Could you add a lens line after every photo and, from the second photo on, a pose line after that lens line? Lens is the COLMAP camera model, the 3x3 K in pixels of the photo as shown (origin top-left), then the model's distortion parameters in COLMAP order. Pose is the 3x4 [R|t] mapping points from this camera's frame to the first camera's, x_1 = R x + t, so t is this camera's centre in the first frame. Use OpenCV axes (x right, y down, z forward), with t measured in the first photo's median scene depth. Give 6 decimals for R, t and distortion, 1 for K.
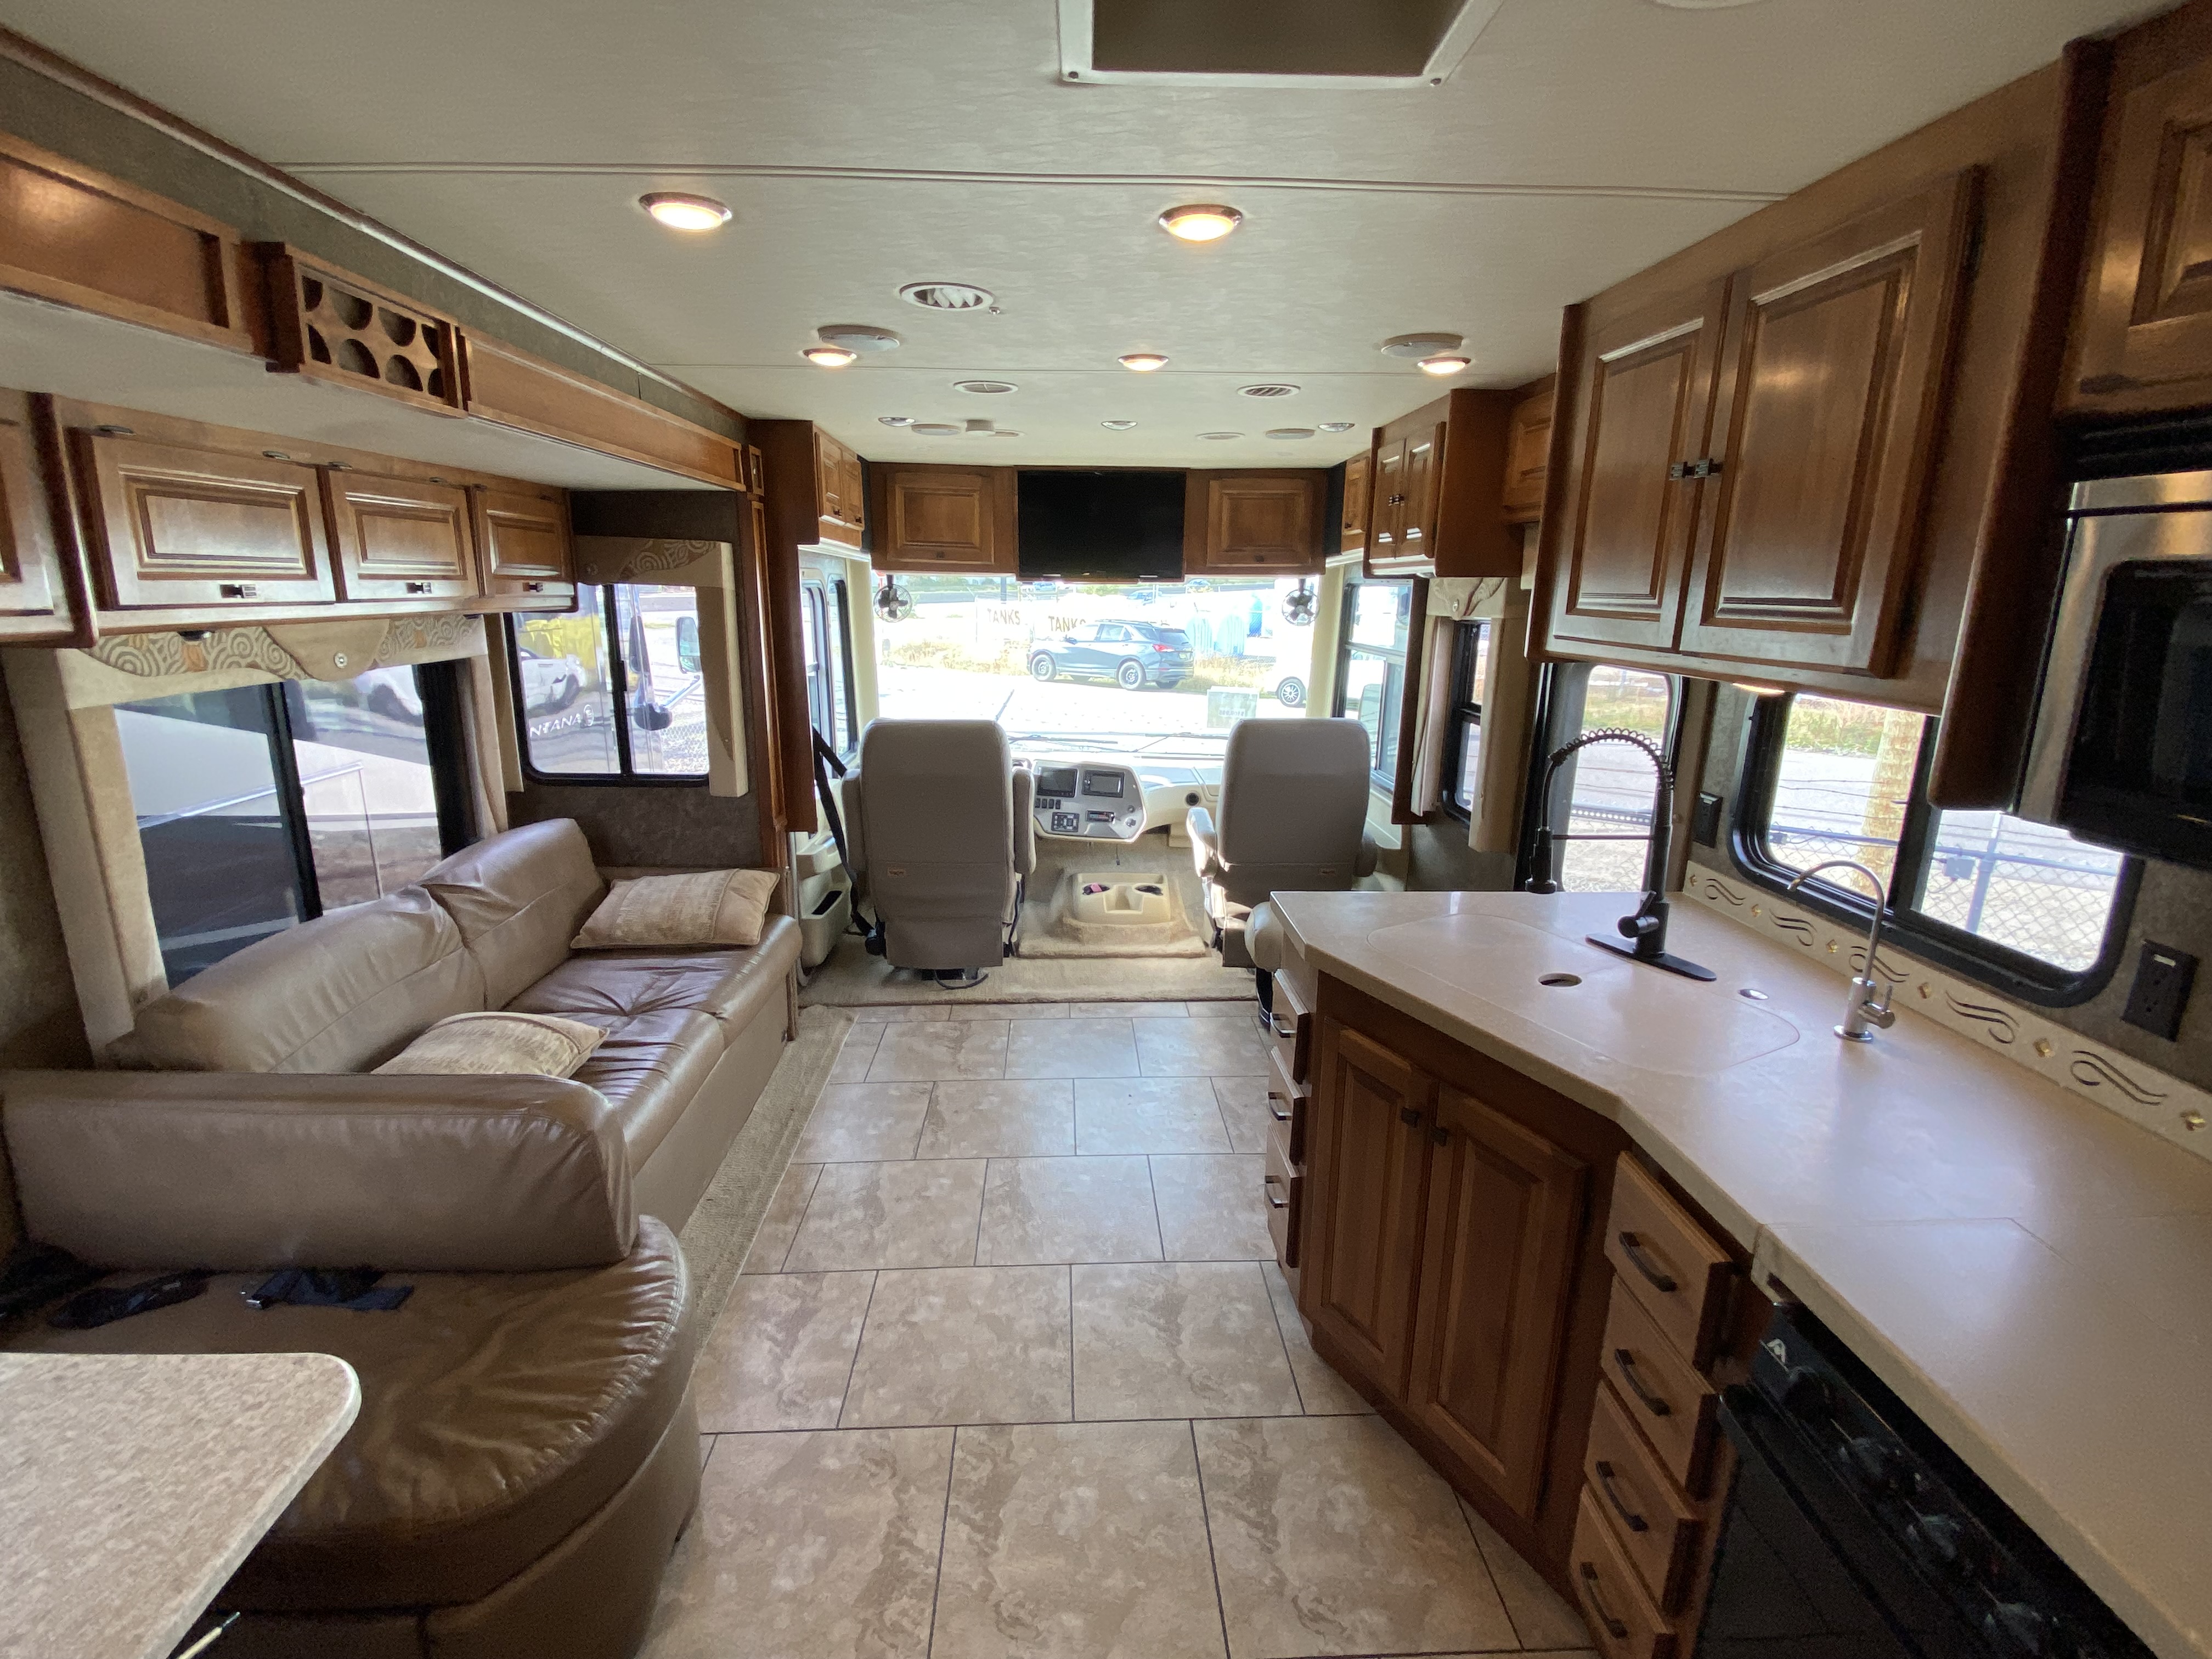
lens RADIAL K [[989.9, 0, 1101.4], [0, 989.9, 831.3], [0, 0, 1]] dist [0.021653, -0.021137]
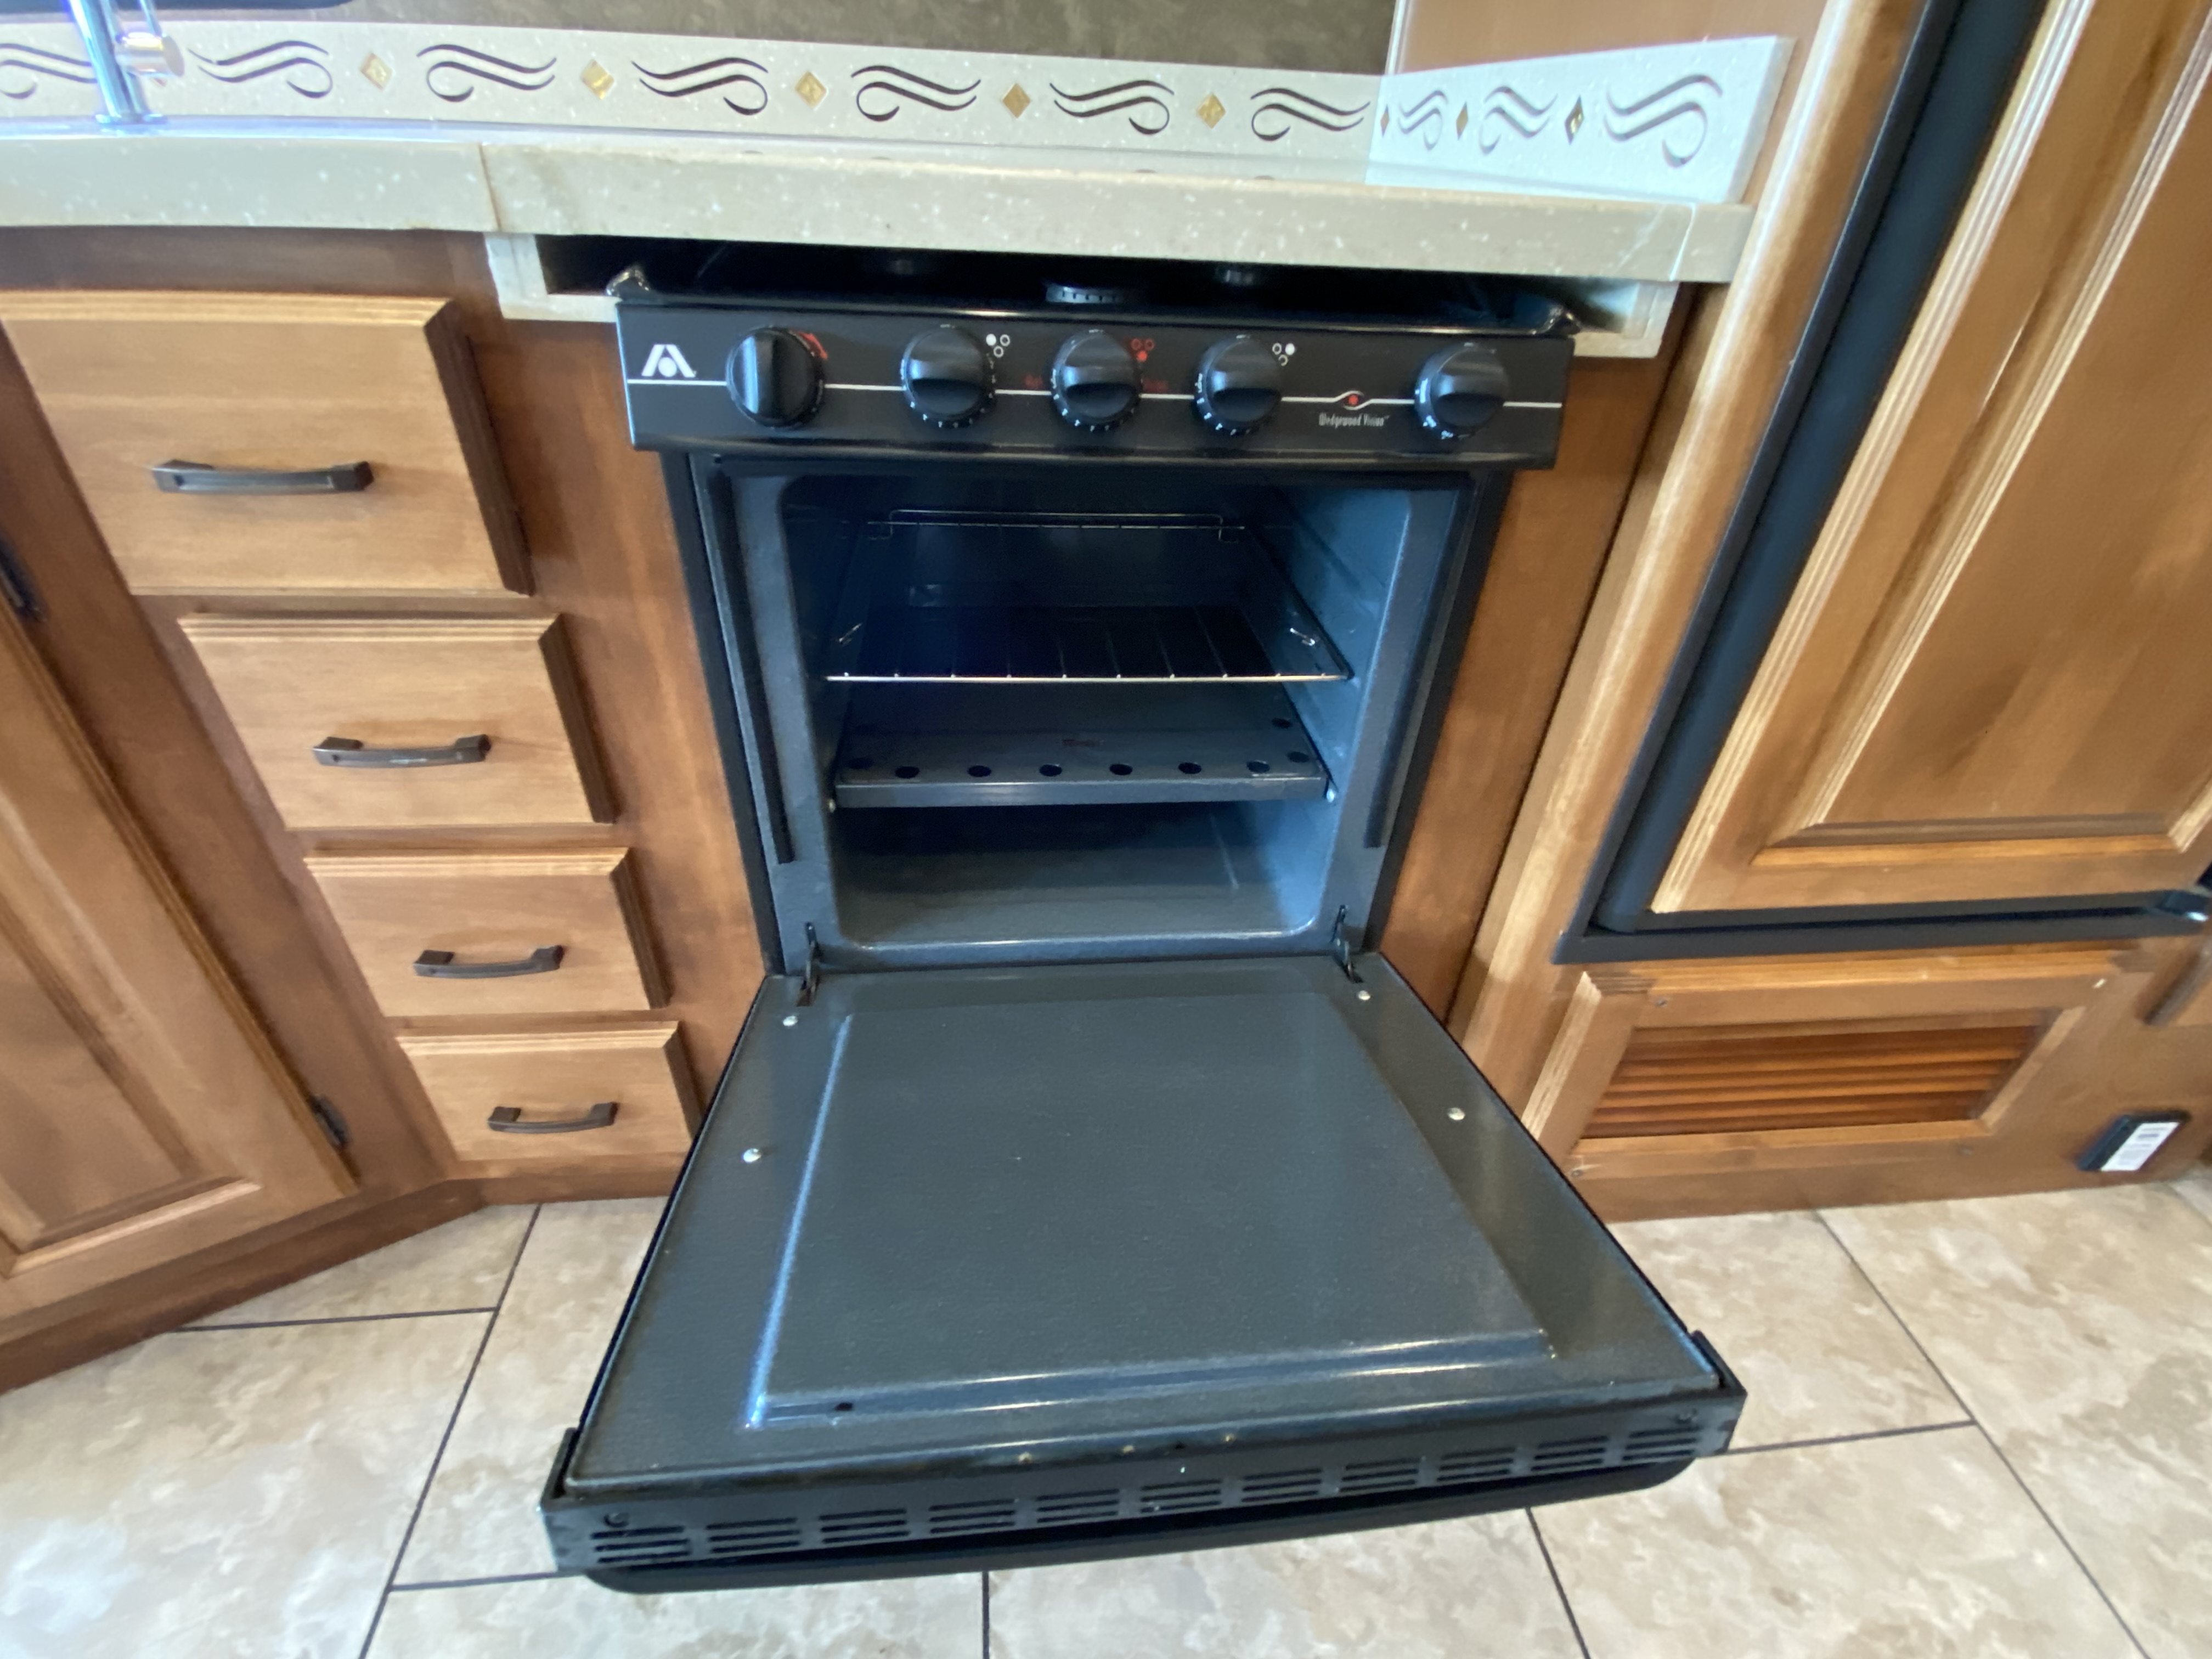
lens RADIAL K [[989.9, 0, 1106.4], [0, 989.9, 830.7], [0, 0, 1]] dist [0.021653, -0.021137]
pose [[-0.065227, -0.582630, 0.810116, 0.039678], [0.197588, 0.788230, 0.582798, 0.166316], [-0.978113, 0.198083, 0.063707, 0.289409]]
